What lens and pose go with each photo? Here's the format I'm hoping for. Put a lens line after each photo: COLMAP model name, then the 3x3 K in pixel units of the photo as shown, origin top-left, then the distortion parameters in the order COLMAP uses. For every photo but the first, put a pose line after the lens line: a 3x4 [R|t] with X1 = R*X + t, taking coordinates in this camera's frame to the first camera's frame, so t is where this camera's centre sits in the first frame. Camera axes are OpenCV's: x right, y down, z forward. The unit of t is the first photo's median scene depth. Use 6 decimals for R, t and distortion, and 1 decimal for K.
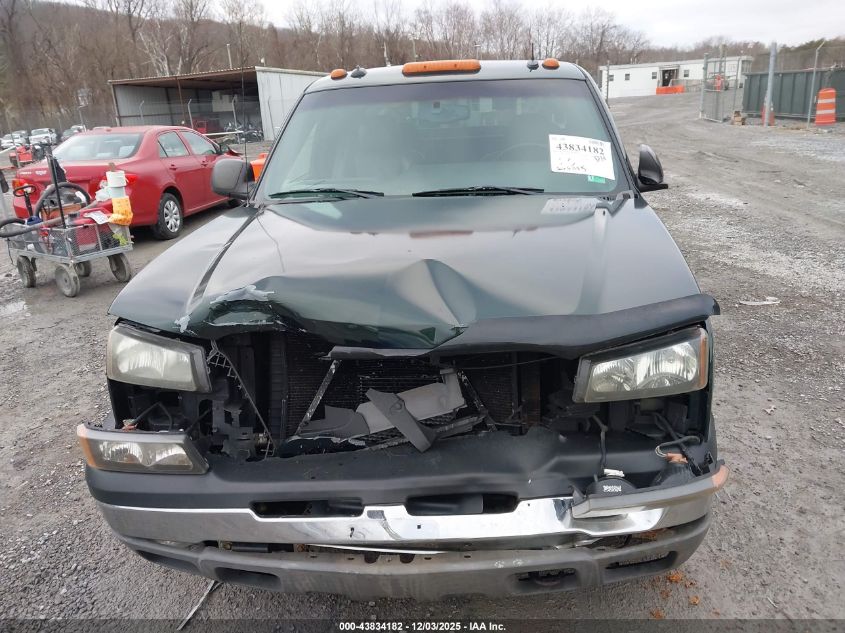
lens RADIAL K [[674.7, 0, 422.5], [0, 674.7, 316.5], [0, 0, 1]] dist [0.052278, -0.061214]
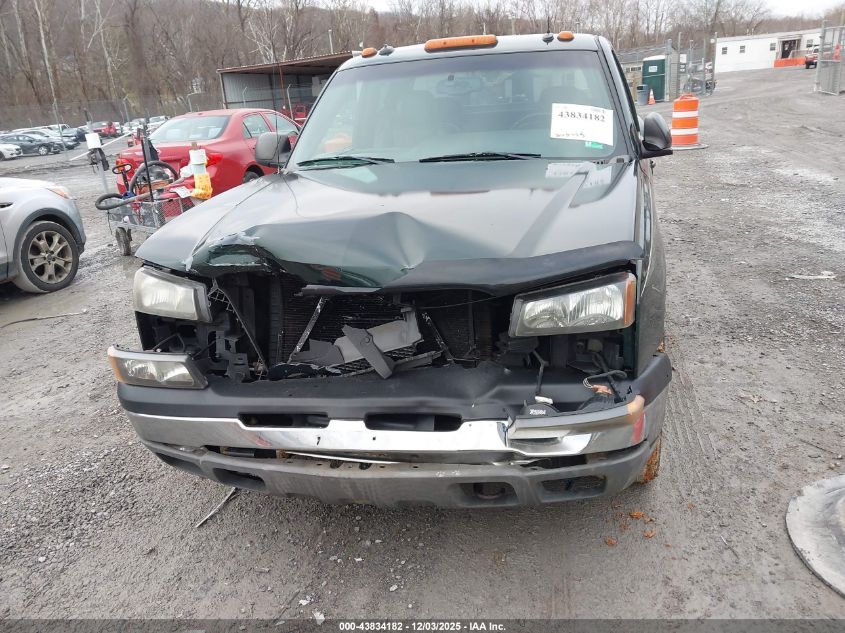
lens RADIAL K [[674.7, 0, 422.5], [0, 674.7, 316.5], [0, 0, 1]] dist [0.052278, -0.061214]
pose [[0.989610, 0.023812, -0.141789, 0.180223], [-0.020376, 0.999464, 0.025634, 0.050548], [0.142324, -0.022478, 0.989565, -0.103613]]
